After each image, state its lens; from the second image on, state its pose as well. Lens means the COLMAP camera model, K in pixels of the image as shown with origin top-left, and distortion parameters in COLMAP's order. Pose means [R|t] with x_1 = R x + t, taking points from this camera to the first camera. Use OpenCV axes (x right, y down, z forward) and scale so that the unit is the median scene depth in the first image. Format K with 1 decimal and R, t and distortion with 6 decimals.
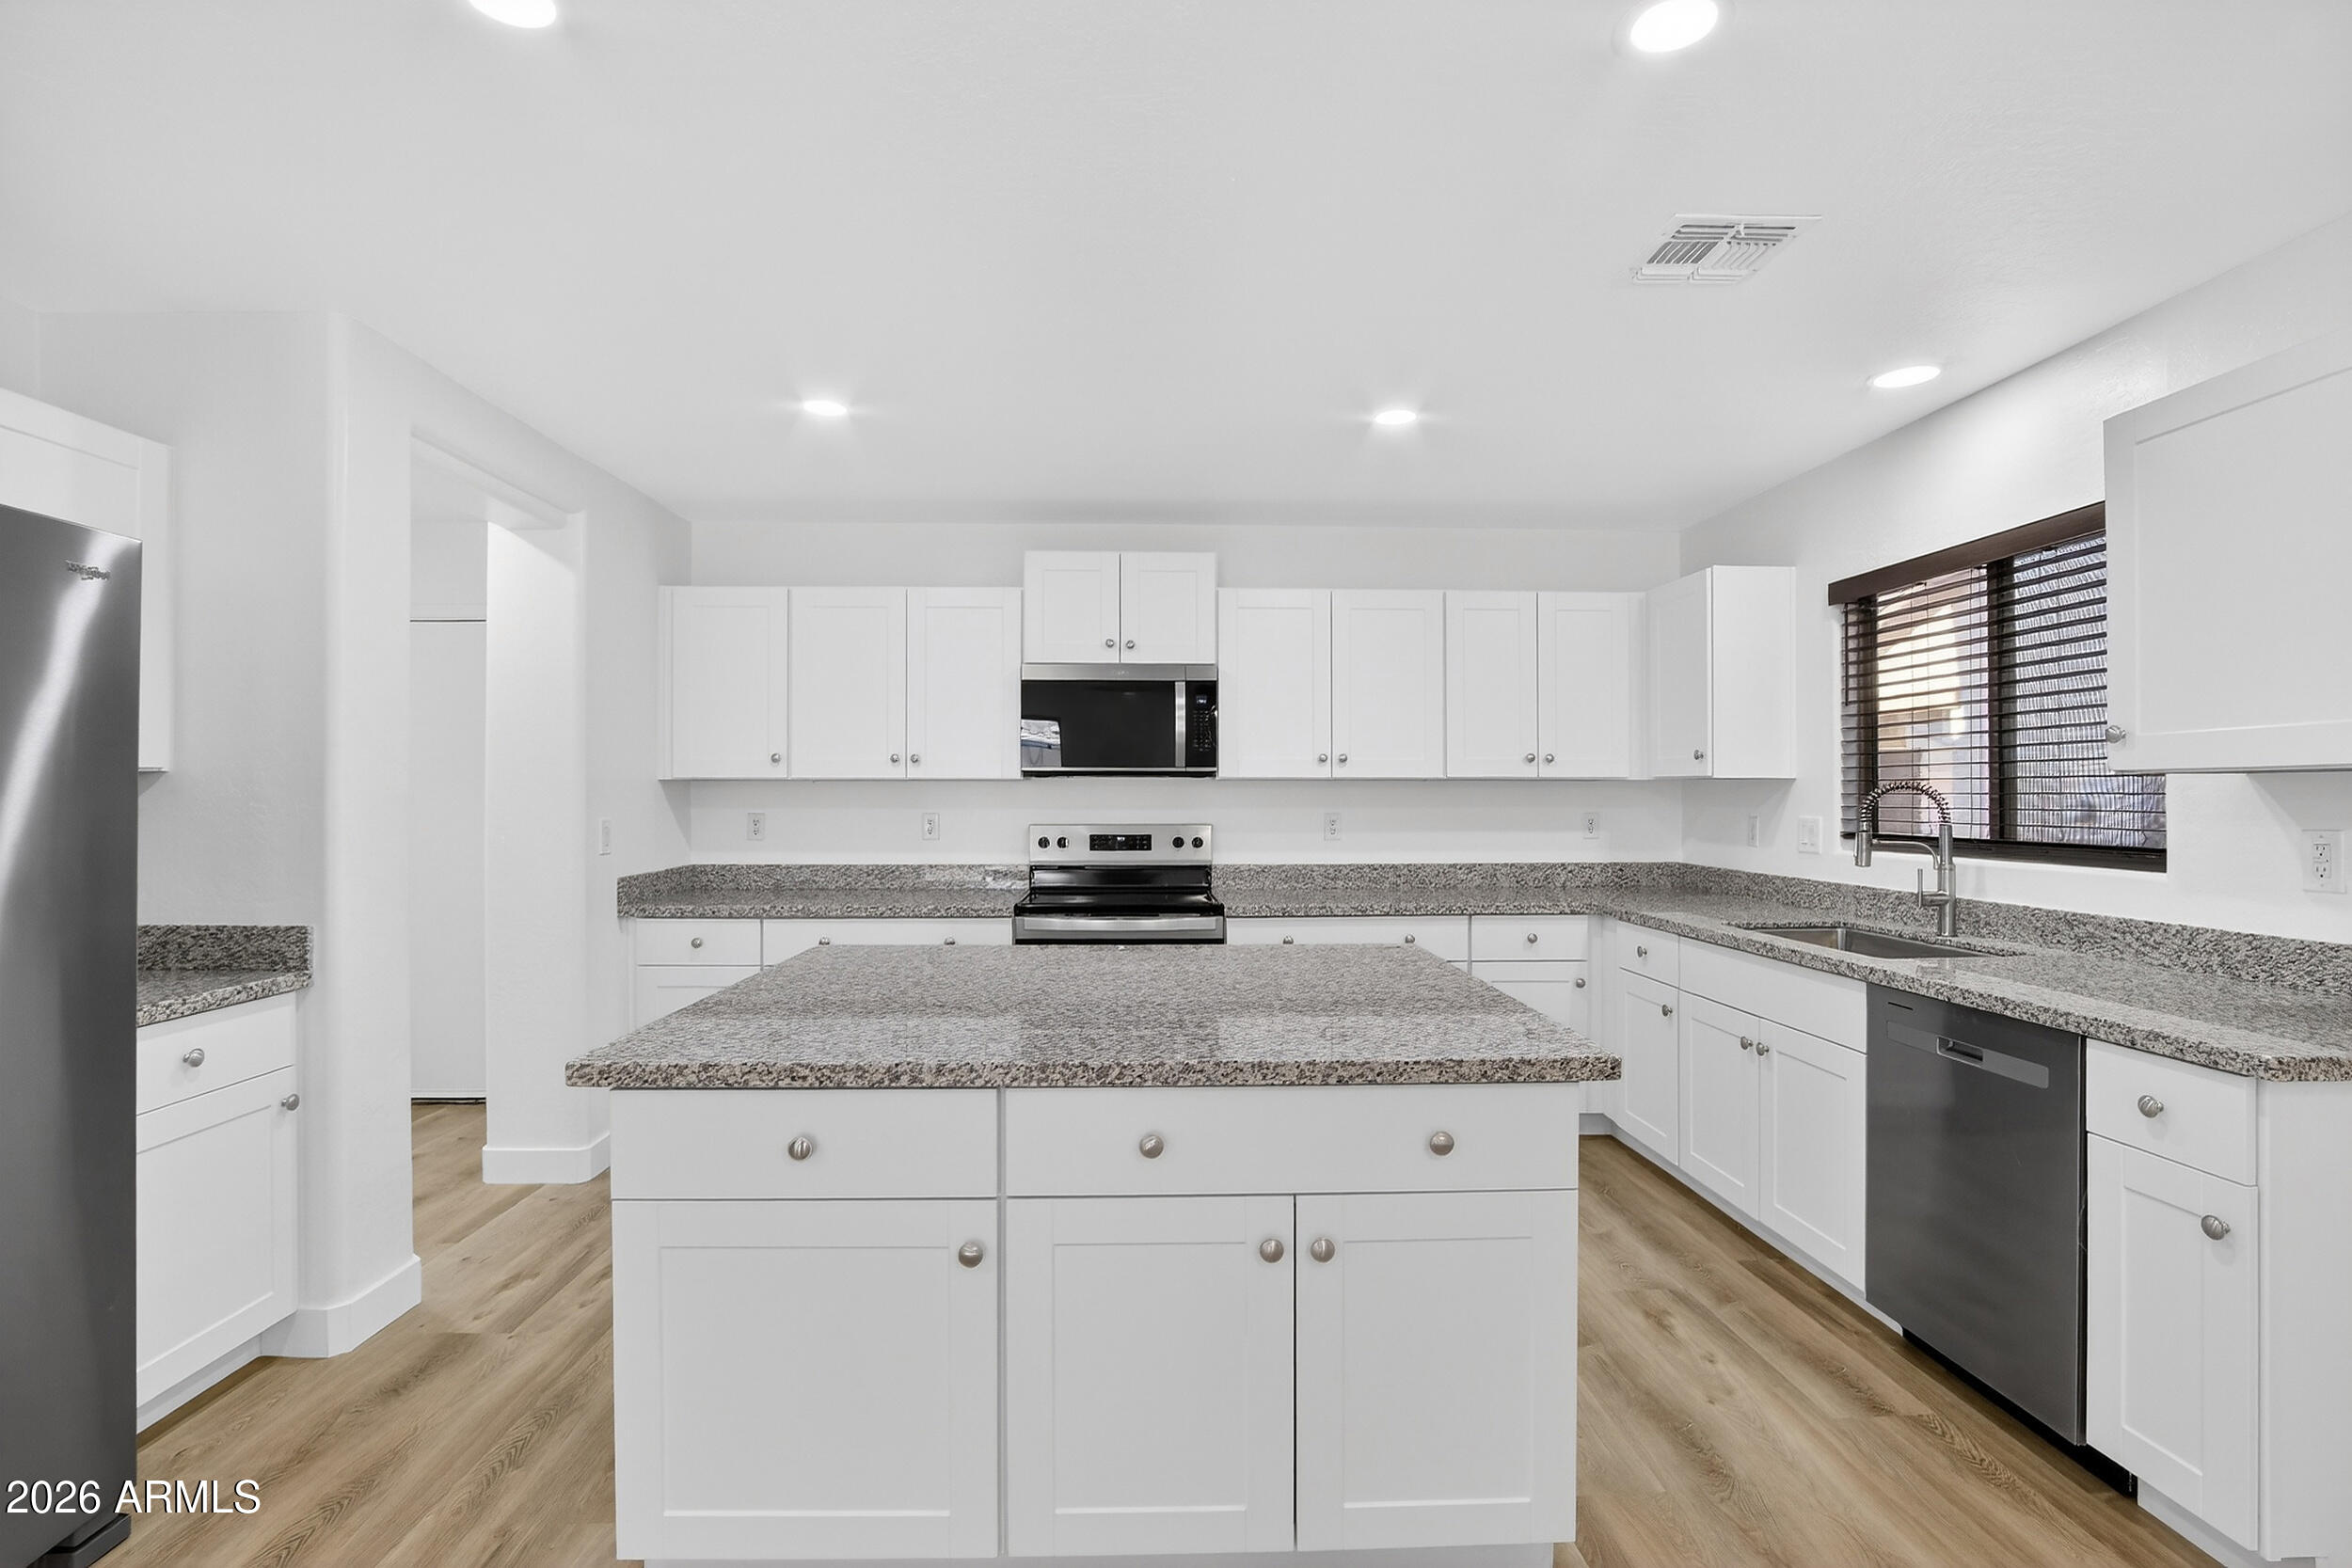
lens RADIAL K [[1095.5, 0, 1171.1], [0, 1095.5, 793.0], [0, 0, 1]] dist [-0.031095, 0.000913]
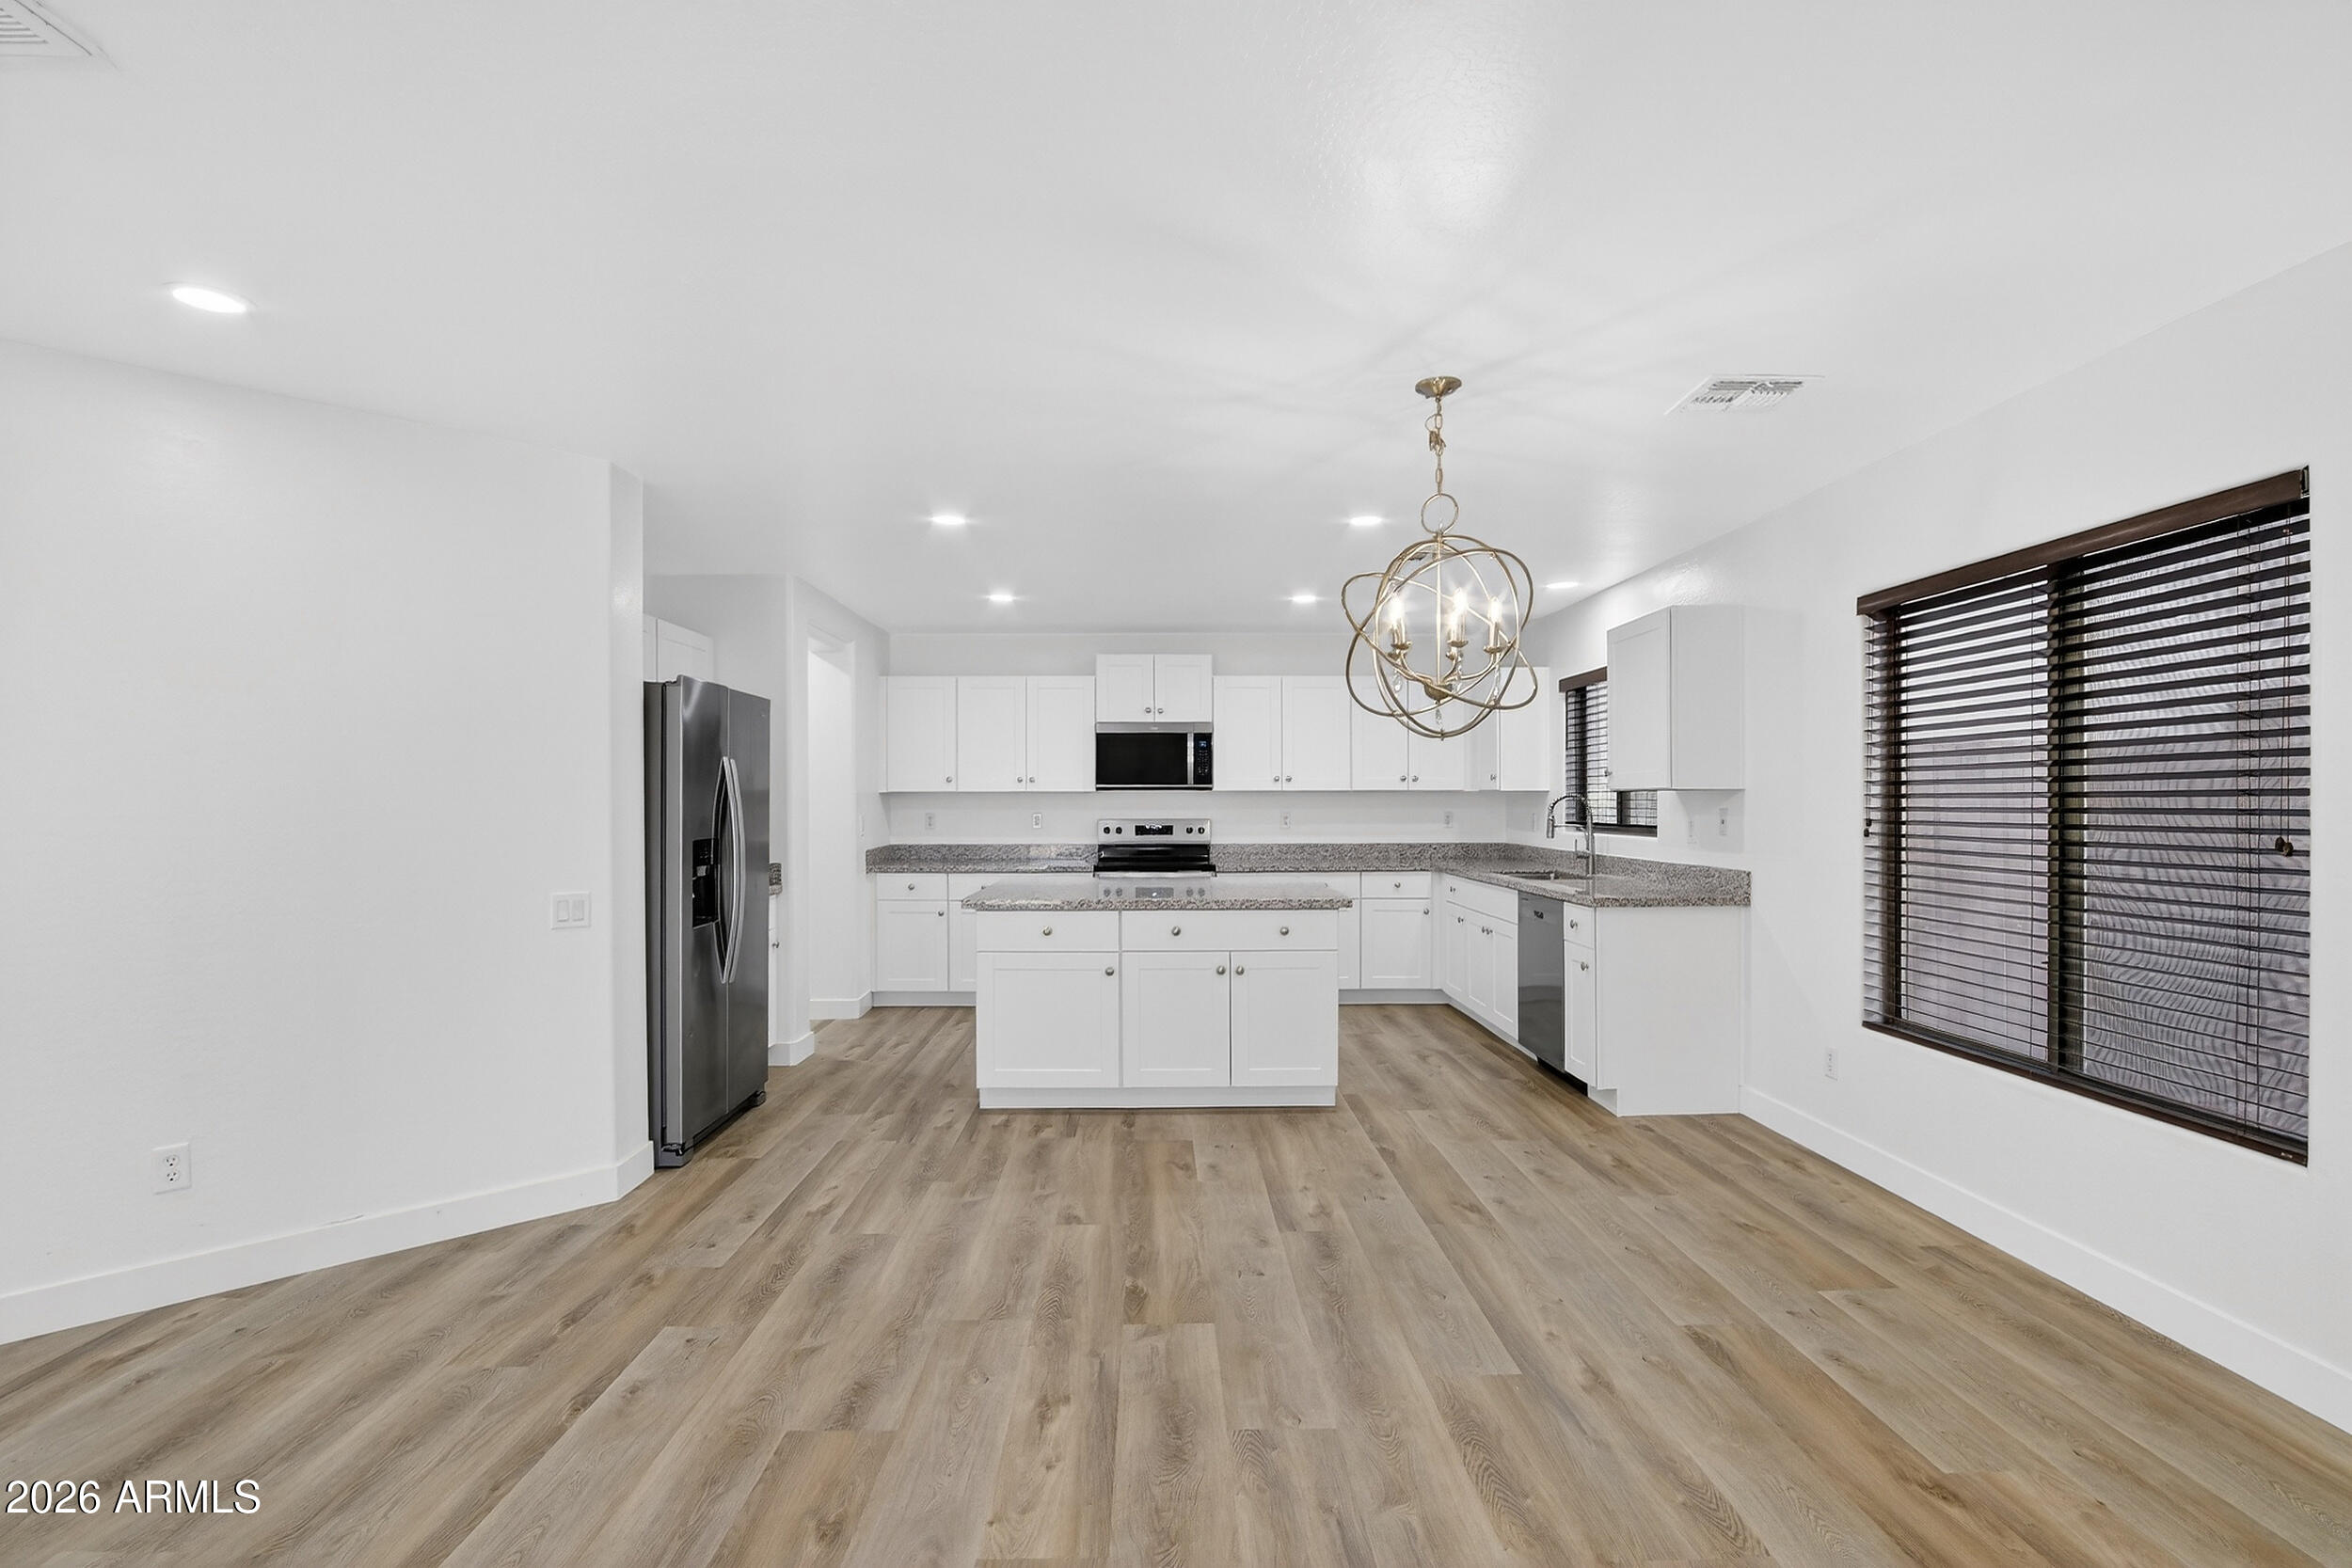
lens RADIAL K [[1095.5, 0, 1171.1], [0, 1095.5, 793.0], [0, 0, 1]] dist [-0.031095, 0.000913]
pose [[0.999873, -0.002106, -0.015822, 0.005370], [0.002027, 0.999985, -0.005013, -0.002263], [0.015832, 0.004980, 0.999862, -0.704397]]
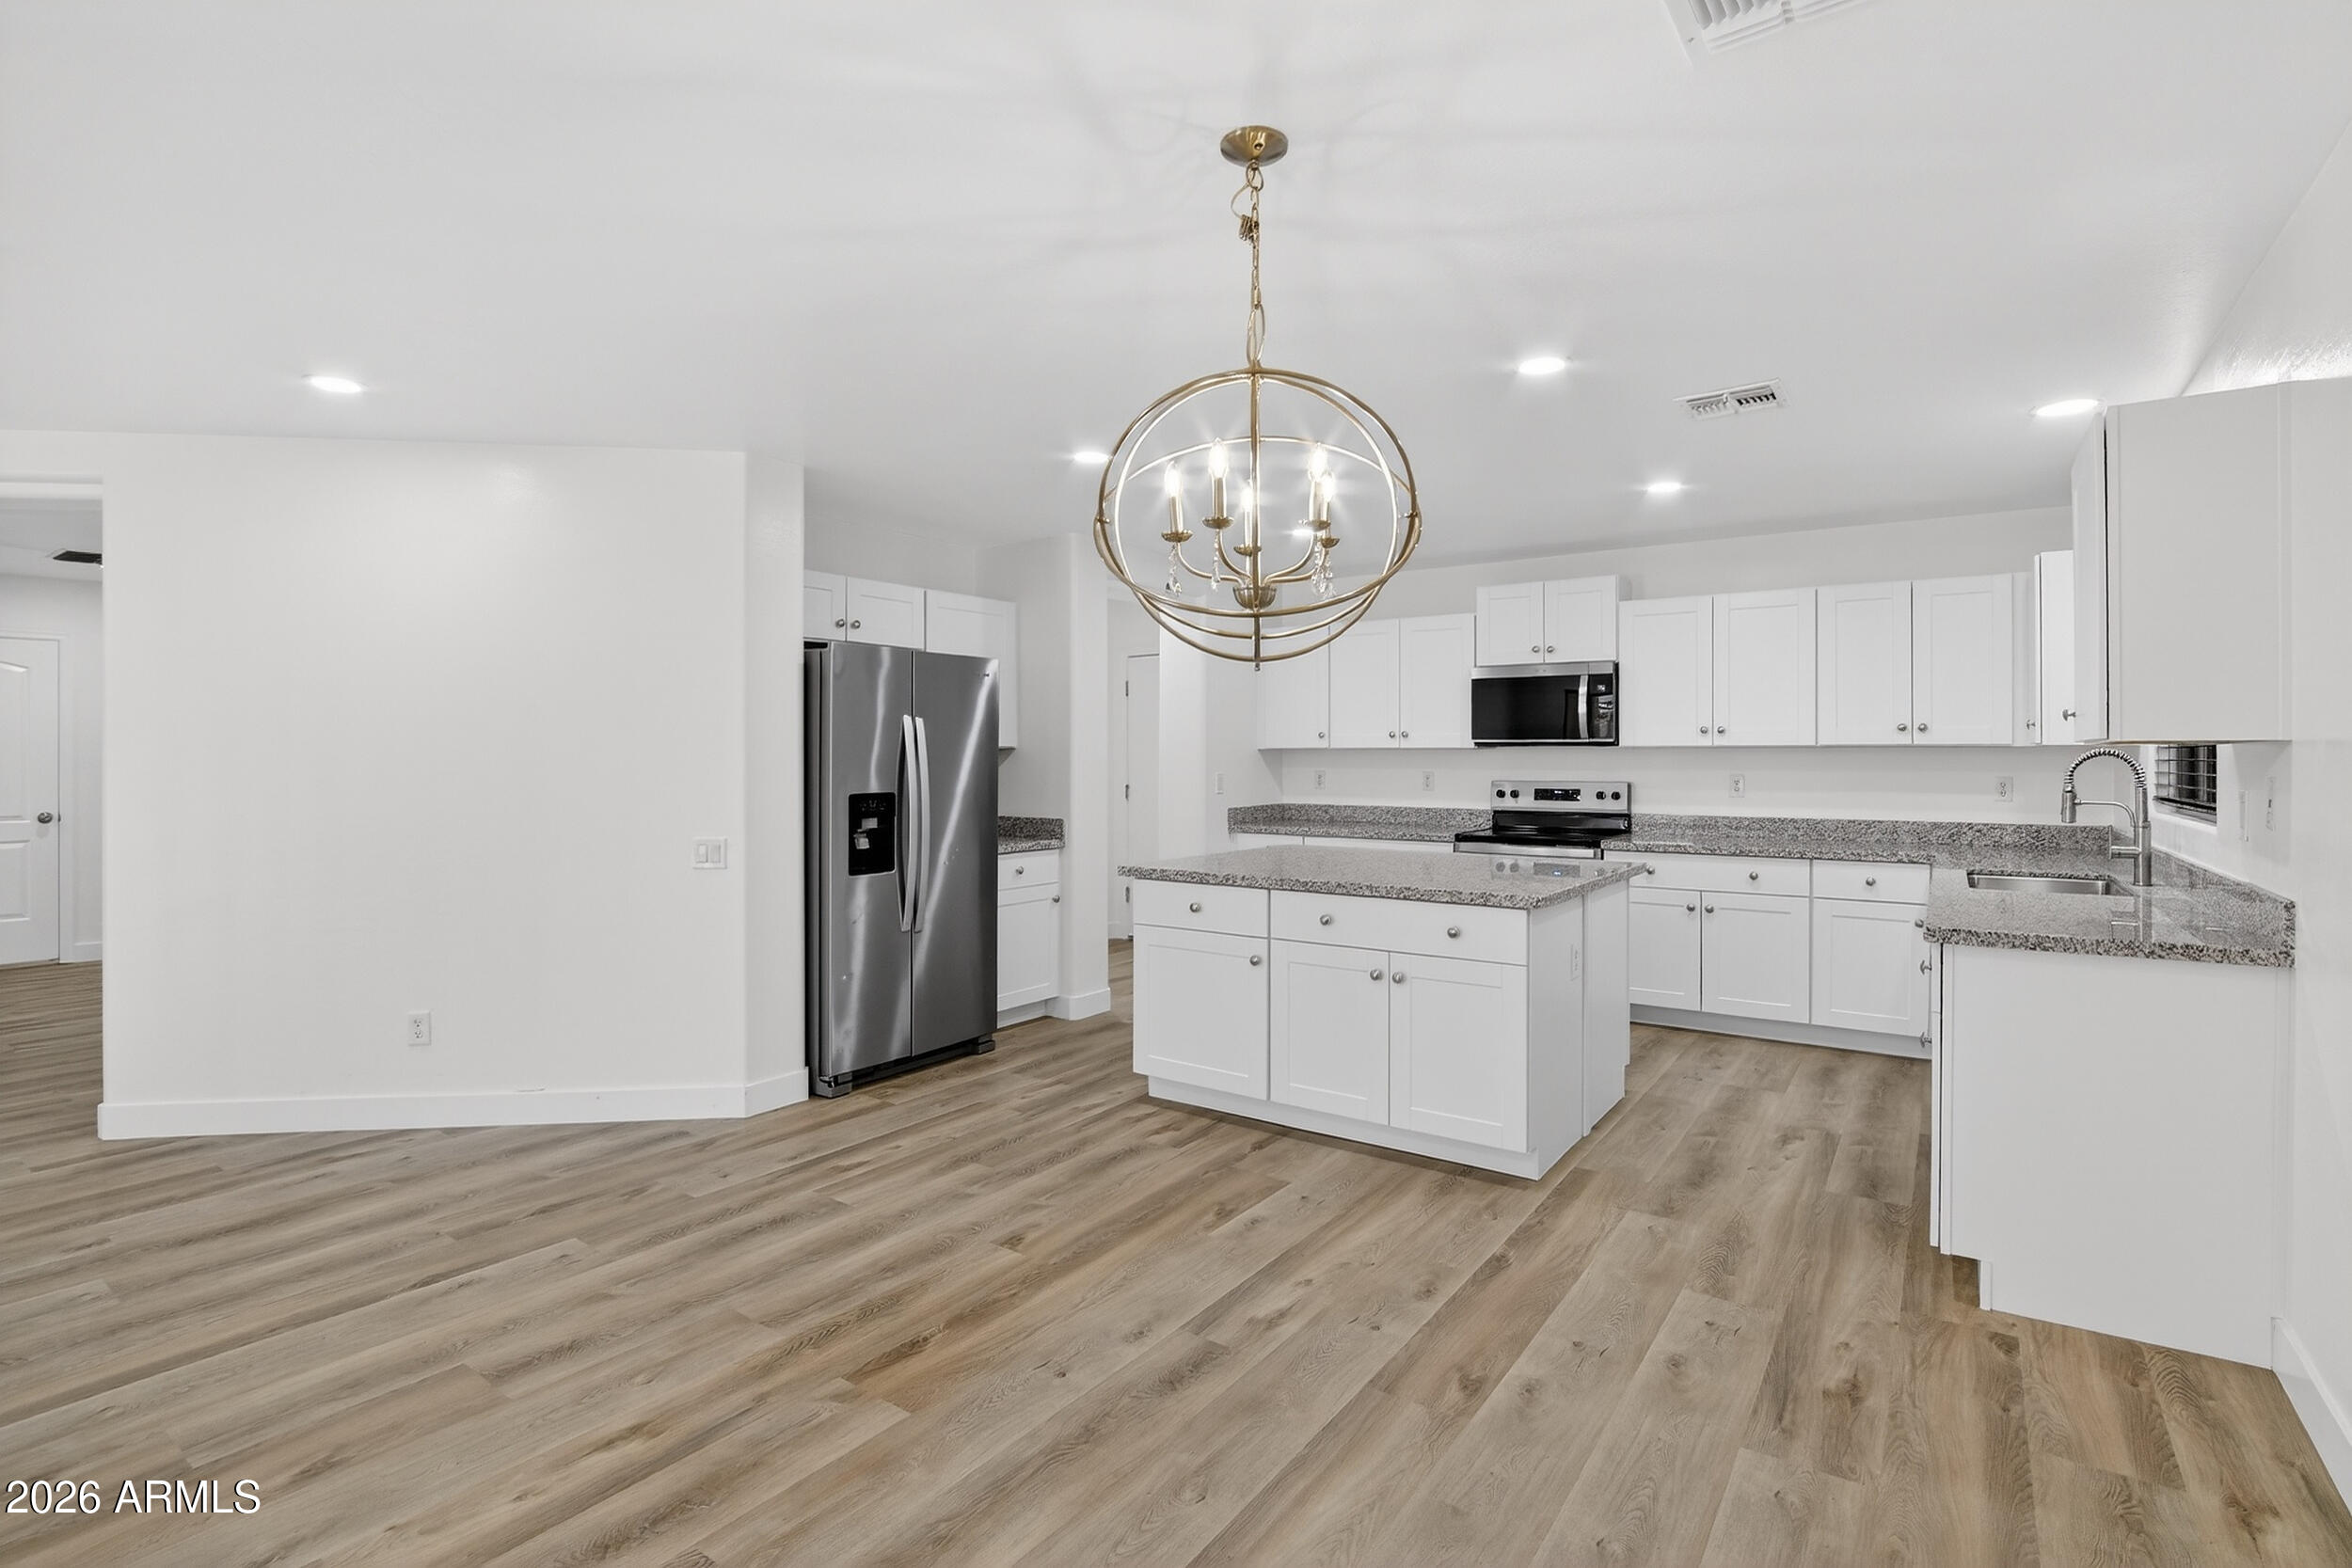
lens RADIAL K [[1100.7, 0, 1182.5], [0, 1100.7, 750.5], [0, 0, 1]] dist [-0.029191, 0.000820]
pose [[0.795305, -0.002928, -0.606202, 0.448165], [0.000094, 0.999989, -0.004706, -0.003017], [0.606209, 0.003685, 0.795296, -0.381177]]
